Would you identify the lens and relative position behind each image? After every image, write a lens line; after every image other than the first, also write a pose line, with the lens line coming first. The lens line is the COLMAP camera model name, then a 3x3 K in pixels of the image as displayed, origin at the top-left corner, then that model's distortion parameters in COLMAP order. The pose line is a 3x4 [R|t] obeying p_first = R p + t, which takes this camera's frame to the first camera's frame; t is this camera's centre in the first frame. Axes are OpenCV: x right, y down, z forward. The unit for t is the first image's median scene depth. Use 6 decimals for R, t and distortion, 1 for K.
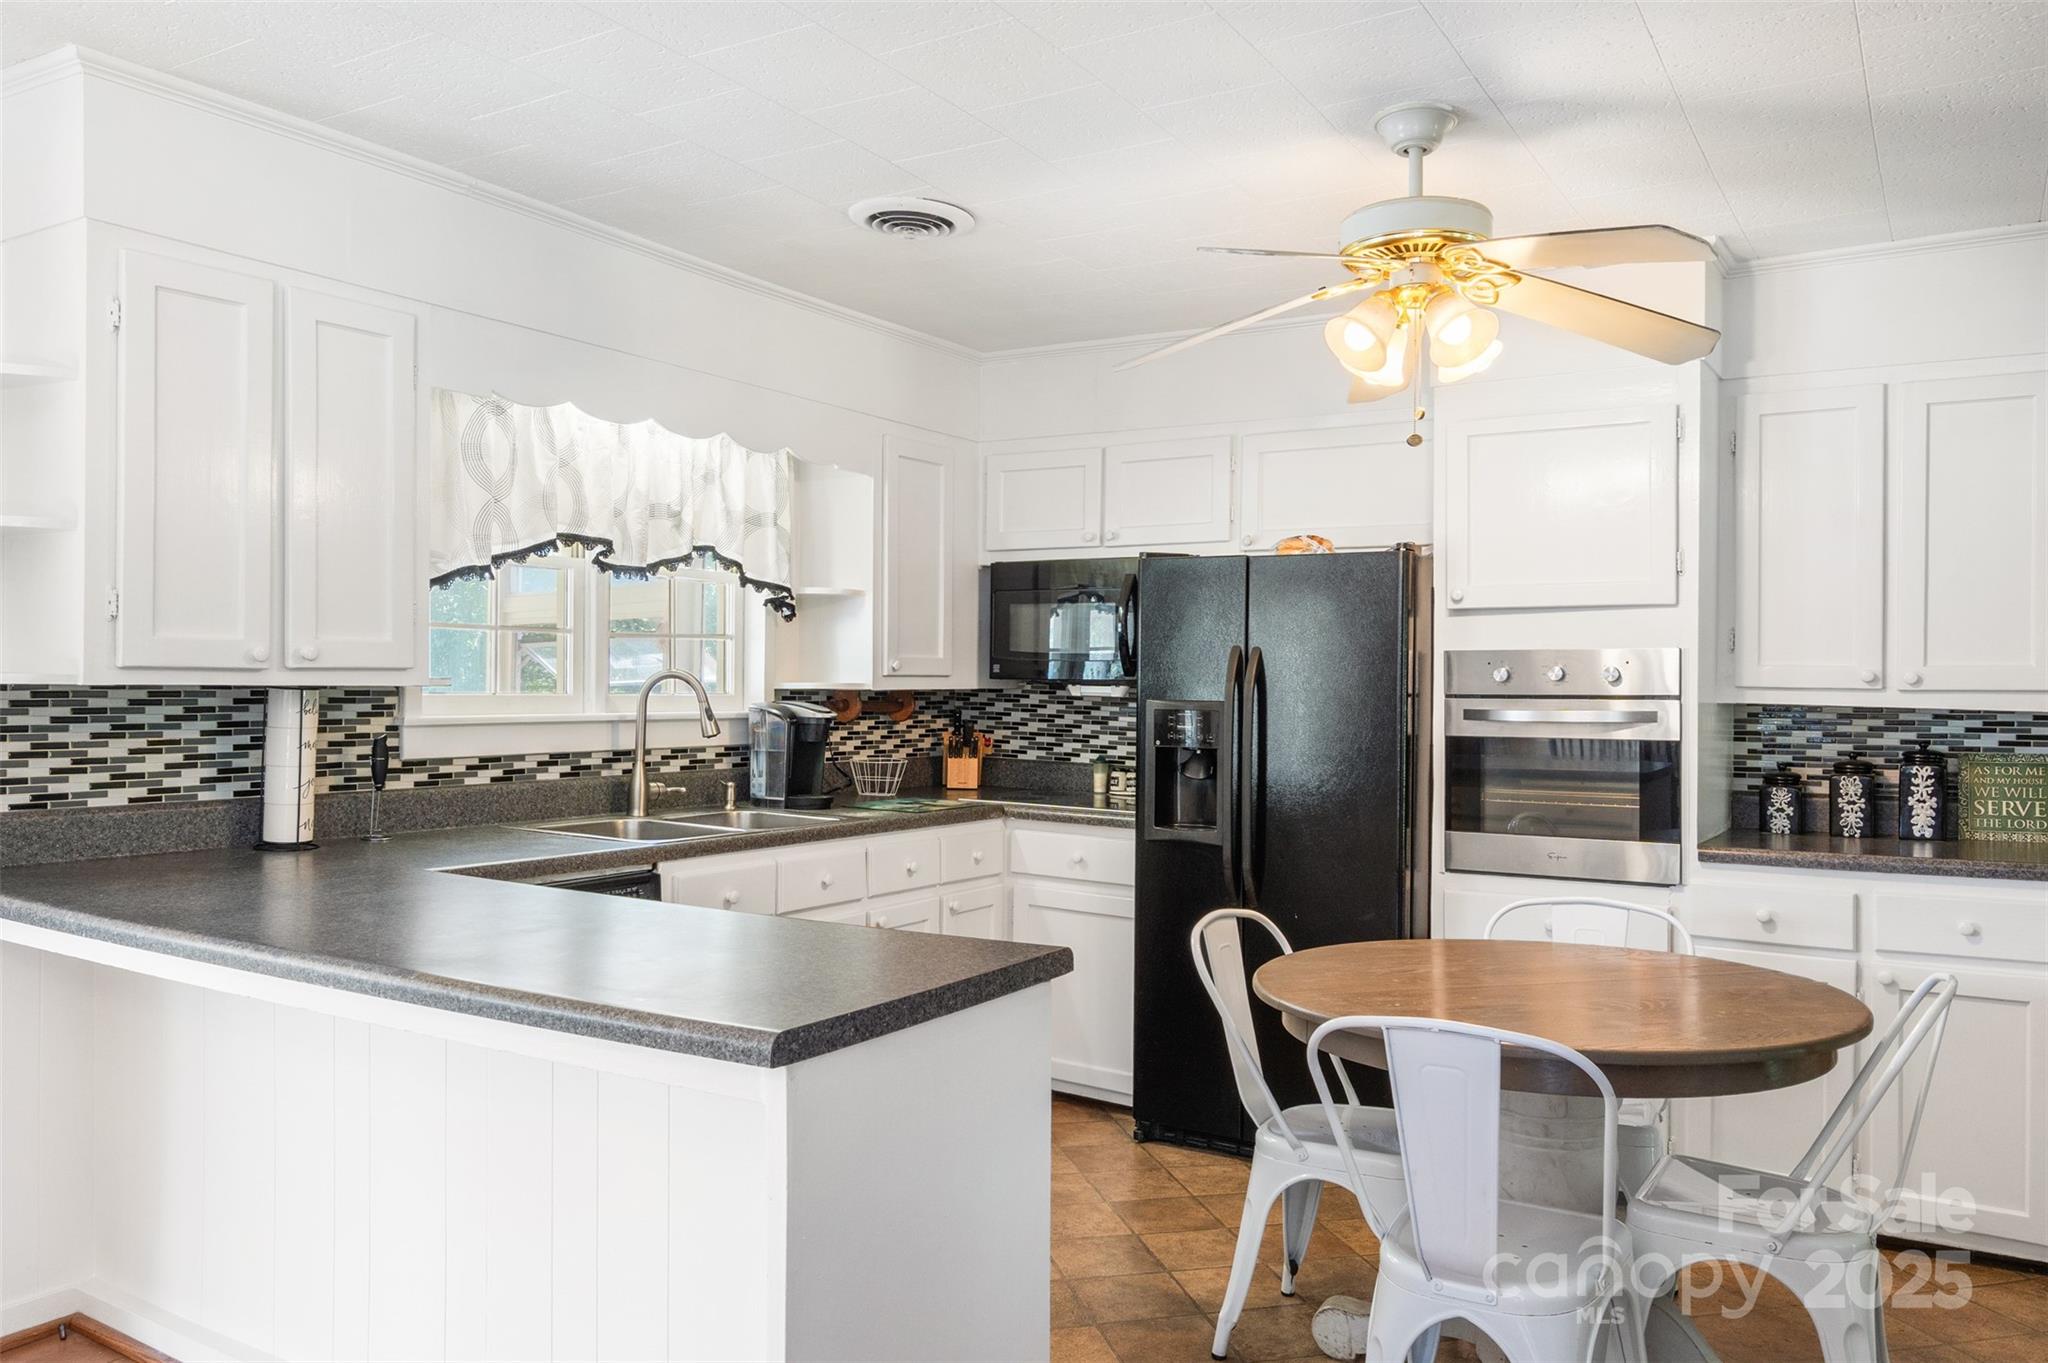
lens RADIAL K [[1499.3, 0, 1024.0], [0, 1499.3, 681.5], [0, 0, 1]] dist [-0.008137, 0.001005]
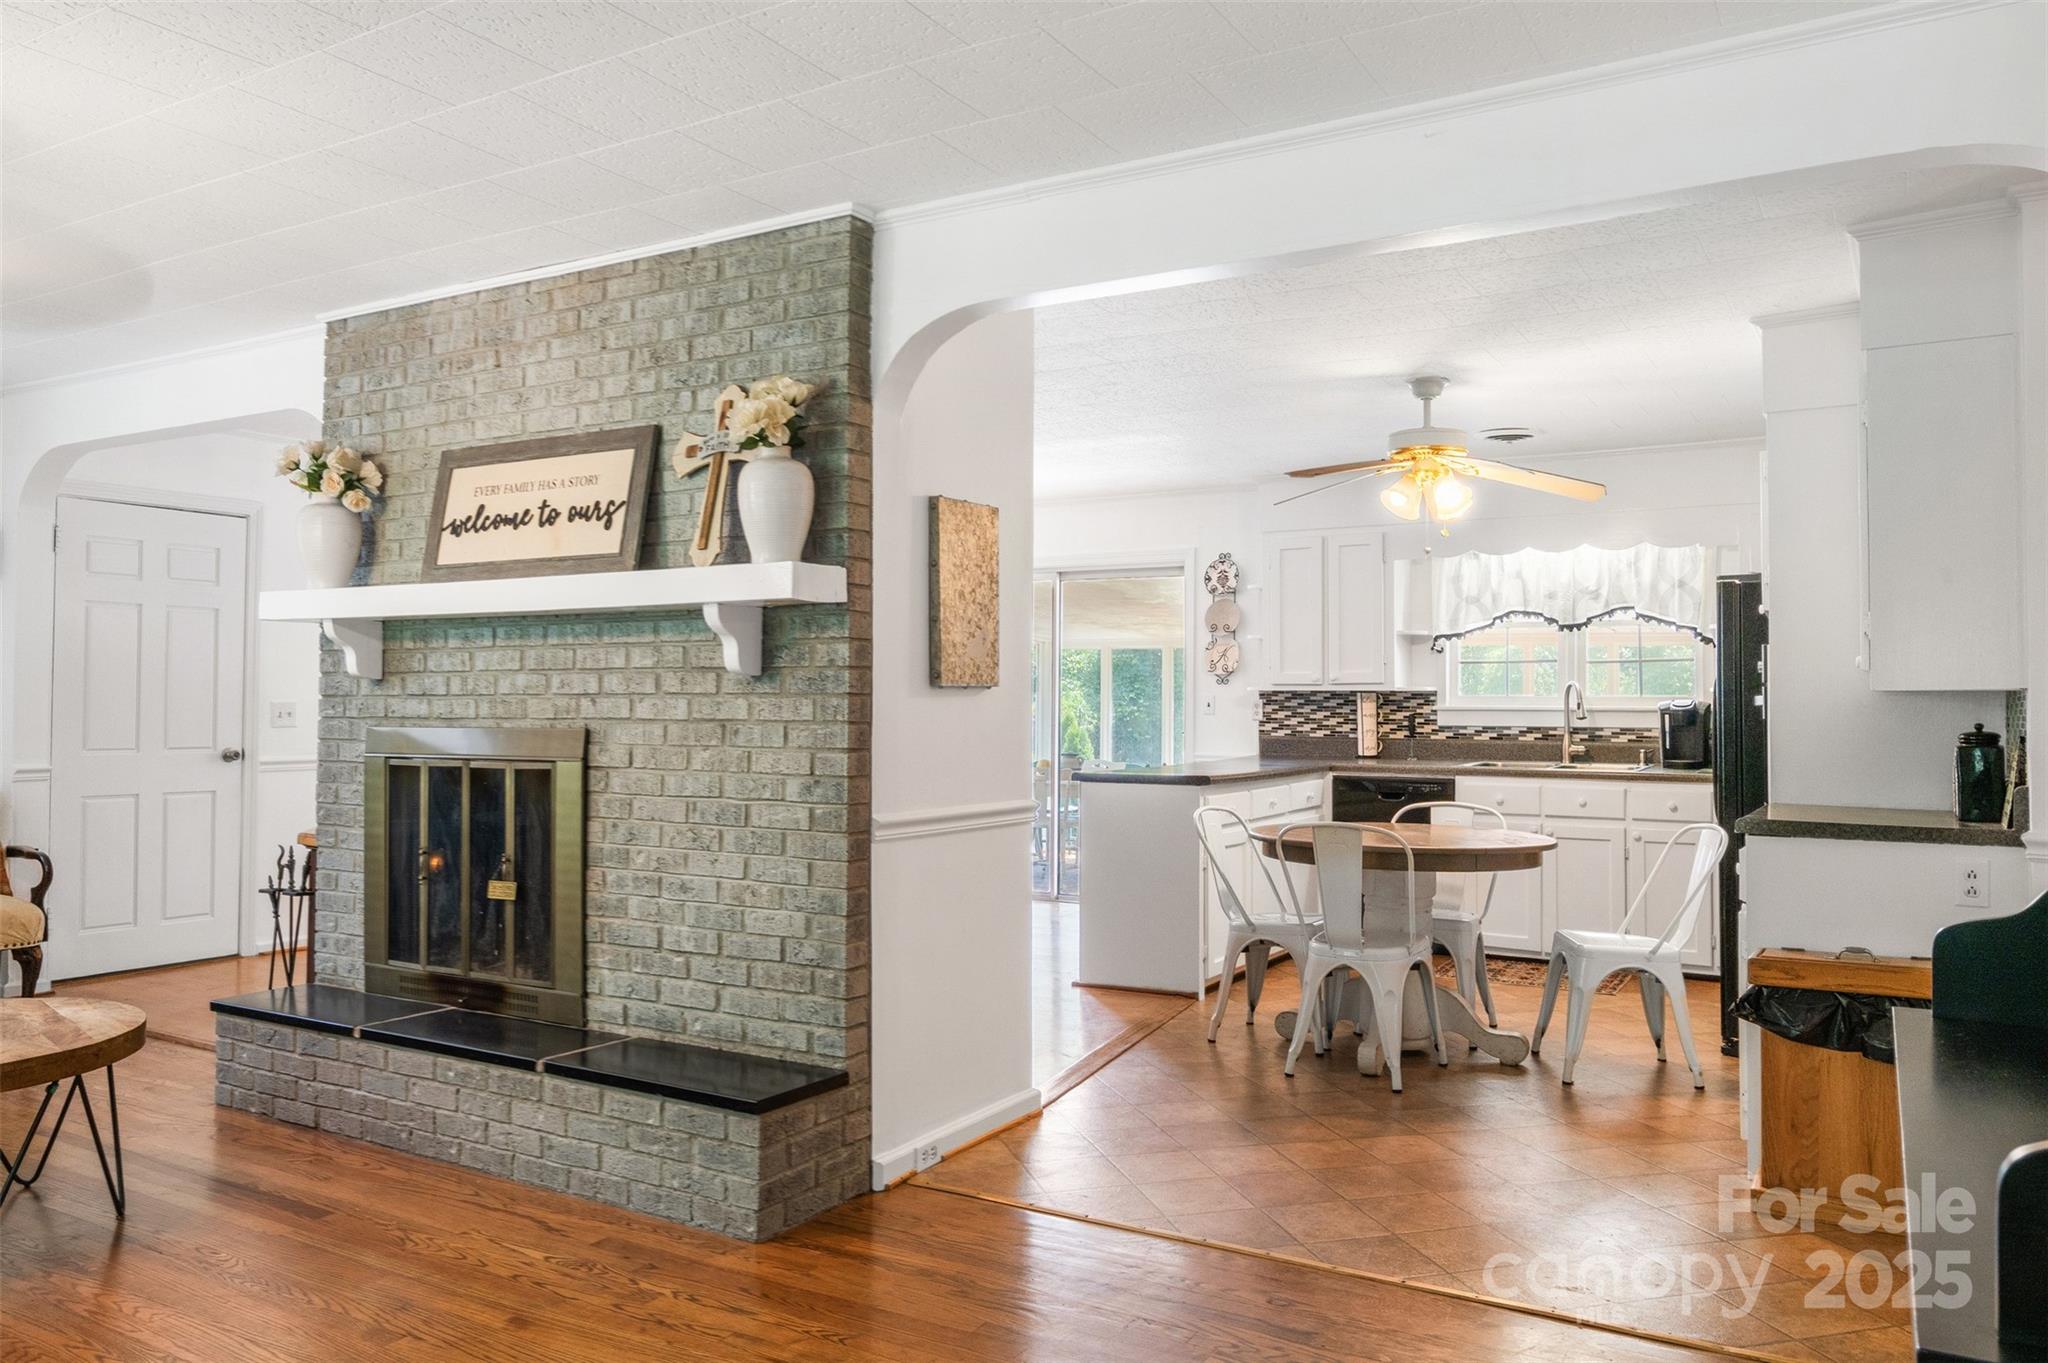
lens RADIAL K [[1499.3, 0, 1024.0], [0, 1499.3, 681.5], [0, 0, 1]] dist [-0.008137, 0.001005]
pose [[0.004273, -0.023178, -0.999722, 1.560143], [-0.004300, 0.999722, -0.023196, 0.036833], [0.999982, 0.004398, 0.004173, 0.349651]]
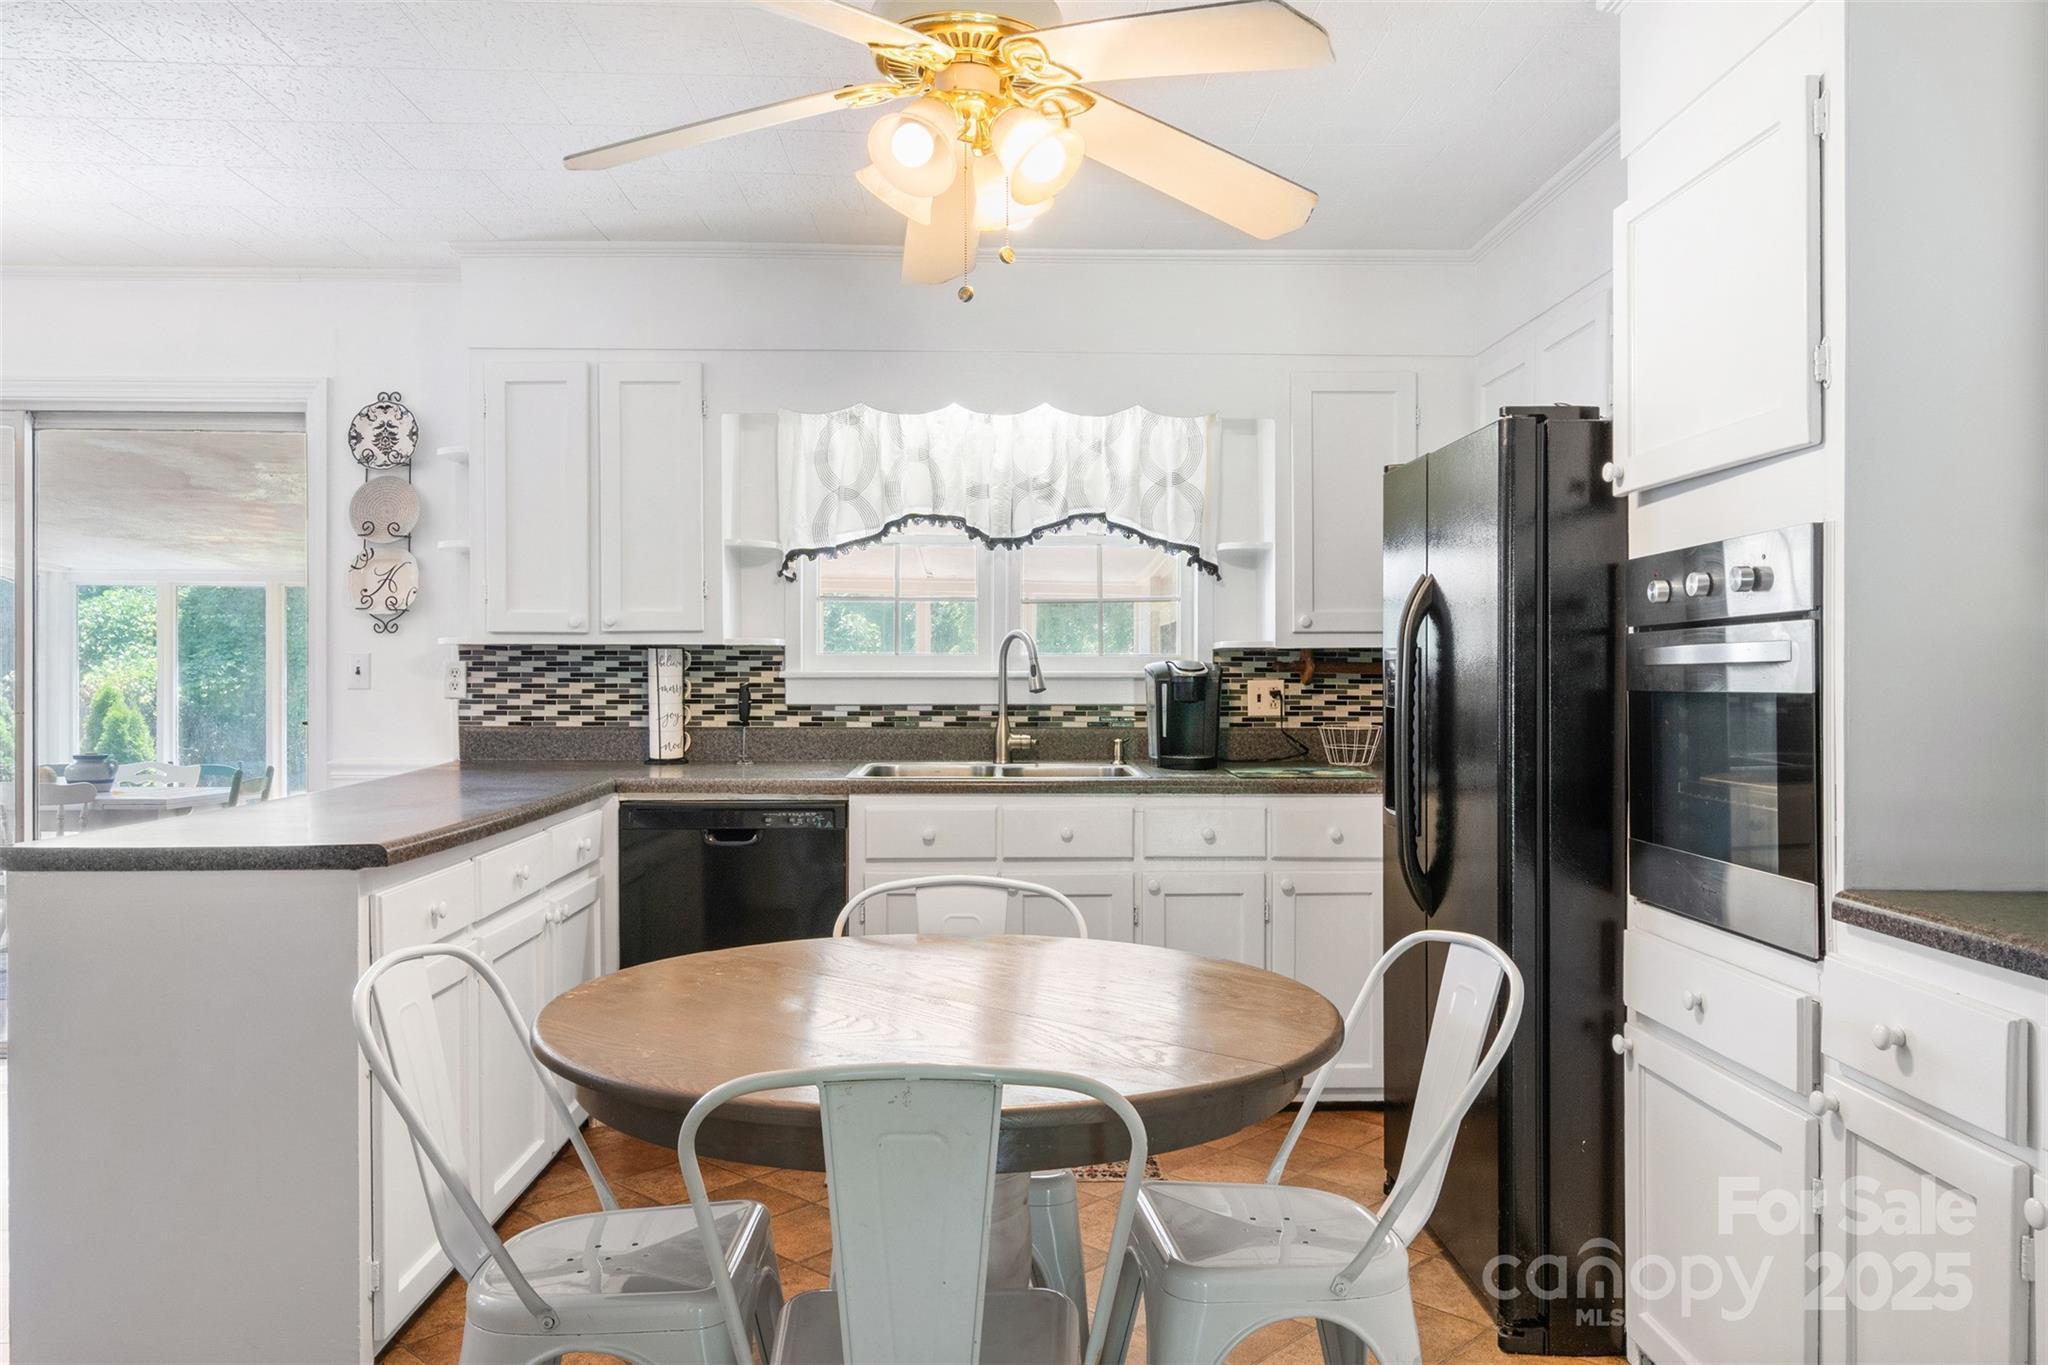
lens RADIAL K [[1447.3, 0, 1050.7], [0, 1447.3, 679.7], [0, 0, 1]] dist [-0.001258, -0.006001]
pose [[0.556441, -0.004191, -0.830877, 0.661409], [0.004171, 0.999989, -0.002251, 0.030910], [0.830877, -0.002213, 0.556452, 0.443958]]
